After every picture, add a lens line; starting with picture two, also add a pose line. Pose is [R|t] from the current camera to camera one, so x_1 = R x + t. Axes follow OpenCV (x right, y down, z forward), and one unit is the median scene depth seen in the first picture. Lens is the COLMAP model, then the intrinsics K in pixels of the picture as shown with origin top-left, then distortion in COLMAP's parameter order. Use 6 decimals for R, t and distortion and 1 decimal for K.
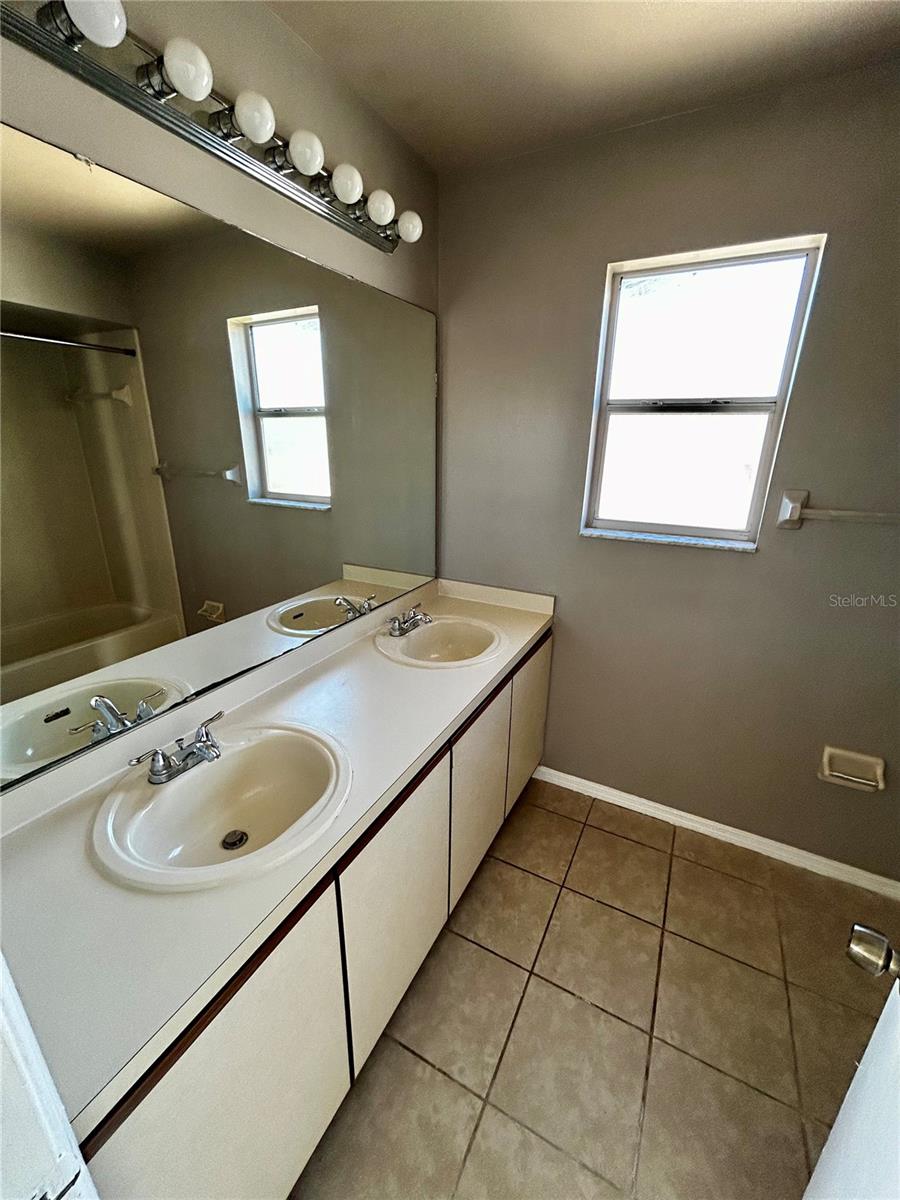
lens RADIAL K [[484.9, 0, 450.2], [0, 484.9, 603.0], [0, 0, 1]] dist [0.002921, 0.000247]
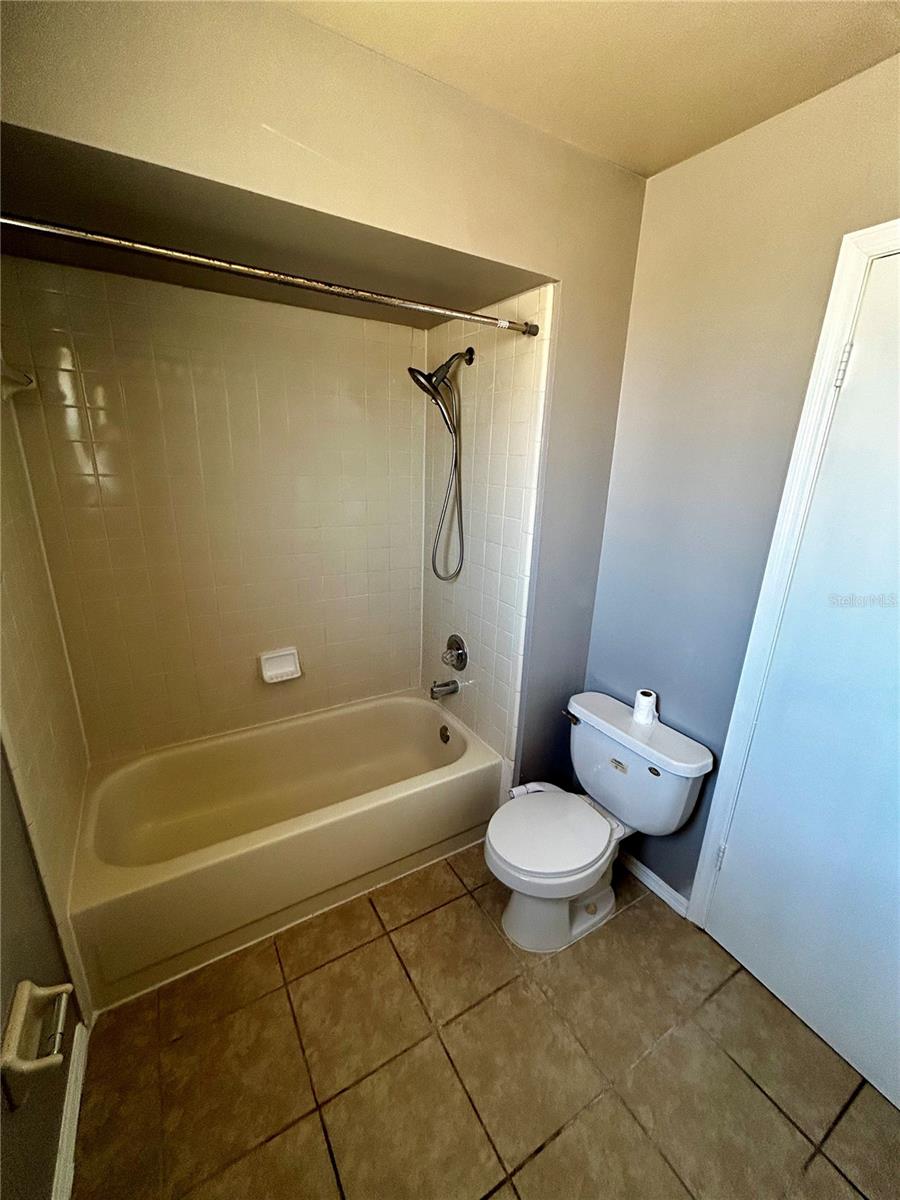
lens RADIAL K [[484.9, 0, 445.5], [0, 484.9, 602.0], [0, 0, 1]] dist [0.002921, 0.000247]
pose [[-0.850488, -0.189658, 0.490612, 0.288472], [0.130671, 0.827309, 0.546338, -0.434972], [-0.509505, 0.528762, -0.678833, 1.135486]]
